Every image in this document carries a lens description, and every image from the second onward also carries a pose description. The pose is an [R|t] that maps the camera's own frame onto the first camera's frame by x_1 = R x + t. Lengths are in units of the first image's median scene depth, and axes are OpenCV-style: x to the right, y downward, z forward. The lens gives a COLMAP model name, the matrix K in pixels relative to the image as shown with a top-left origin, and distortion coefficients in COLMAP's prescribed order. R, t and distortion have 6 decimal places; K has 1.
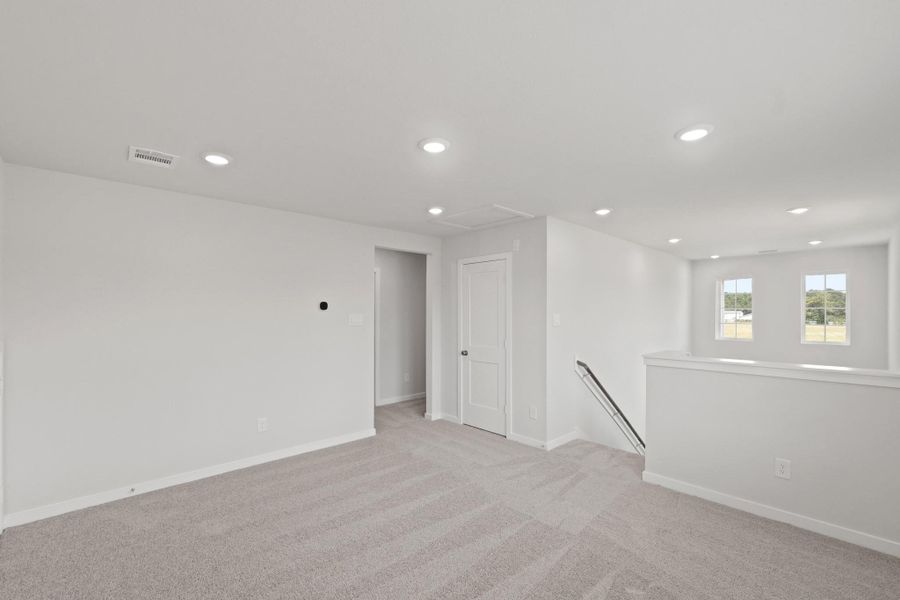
lens RADIAL K [[389.8, 0, 450.4], [0, 389.8, 312.3], [0, 0, 1]] dist [-0.000095, -0.000023]
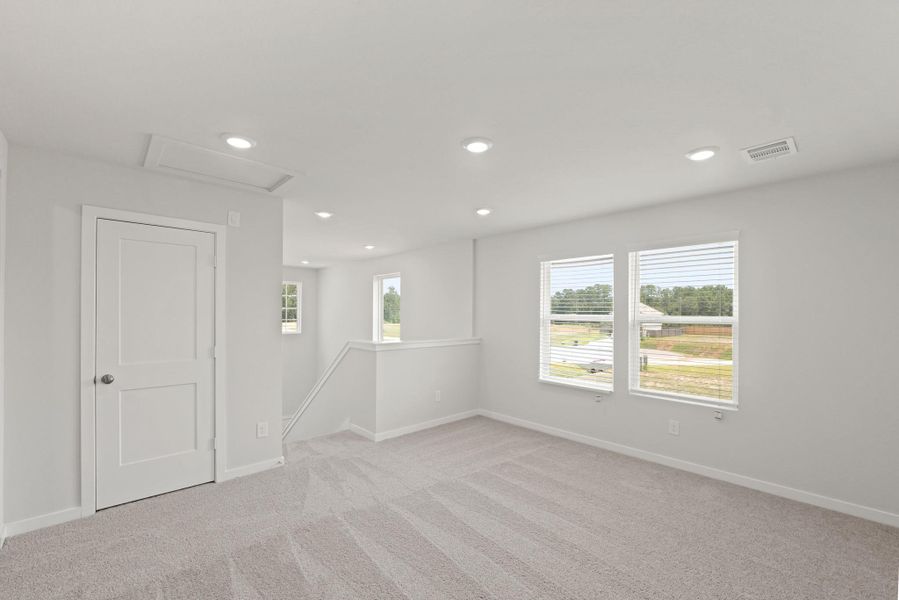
lens RADIAL K [[365.3, 0, 453.2], [0, 365.3, 311.3], [0, 0, 1]] dist [0.000166, -0.000047]
pose [[0.015615, 0.006579, 0.999856, -0.531613], [-0.003256, 0.999973, -0.006529, 0.010679], [-0.999873, -0.003154, 0.015636, 0.562970]]
